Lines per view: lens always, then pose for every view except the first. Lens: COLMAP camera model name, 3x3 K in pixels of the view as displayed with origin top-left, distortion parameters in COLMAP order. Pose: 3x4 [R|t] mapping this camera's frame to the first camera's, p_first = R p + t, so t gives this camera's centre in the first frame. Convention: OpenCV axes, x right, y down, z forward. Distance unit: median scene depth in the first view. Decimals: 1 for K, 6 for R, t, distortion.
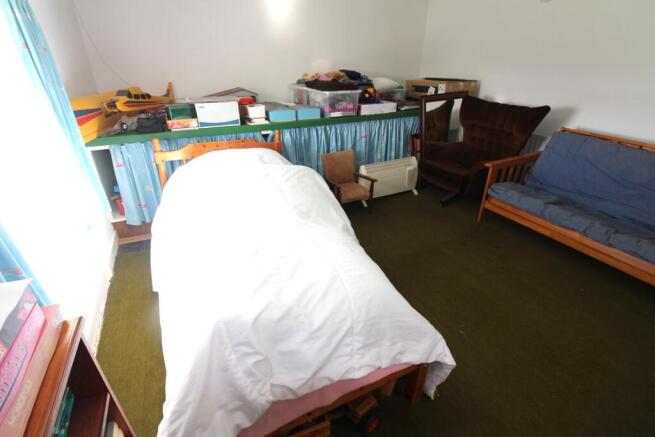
lens RADIAL K [[304.2, 0, 326.8], [0, 304.2, 217.4], [0, 0, 1]] dist [-0.009497, -0.008187]
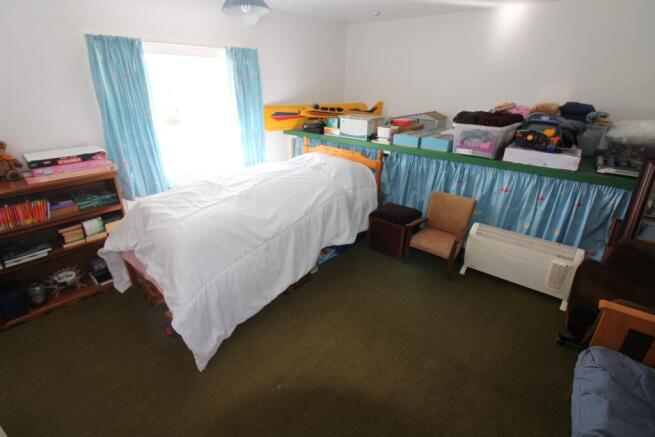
lens RADIAL K [[304.2, 0, 328.4], [0, 304.2, 216.4], [0, 0, 1]] dist [-0.009497, -0.008187]
pose [[0.410513, 0.374453, -0.831423, 0.604748], [-0.427580, 0.884384, 0.187188, -0.172774], [0.805391, 0.278657, 0.523160, 0.307892]]
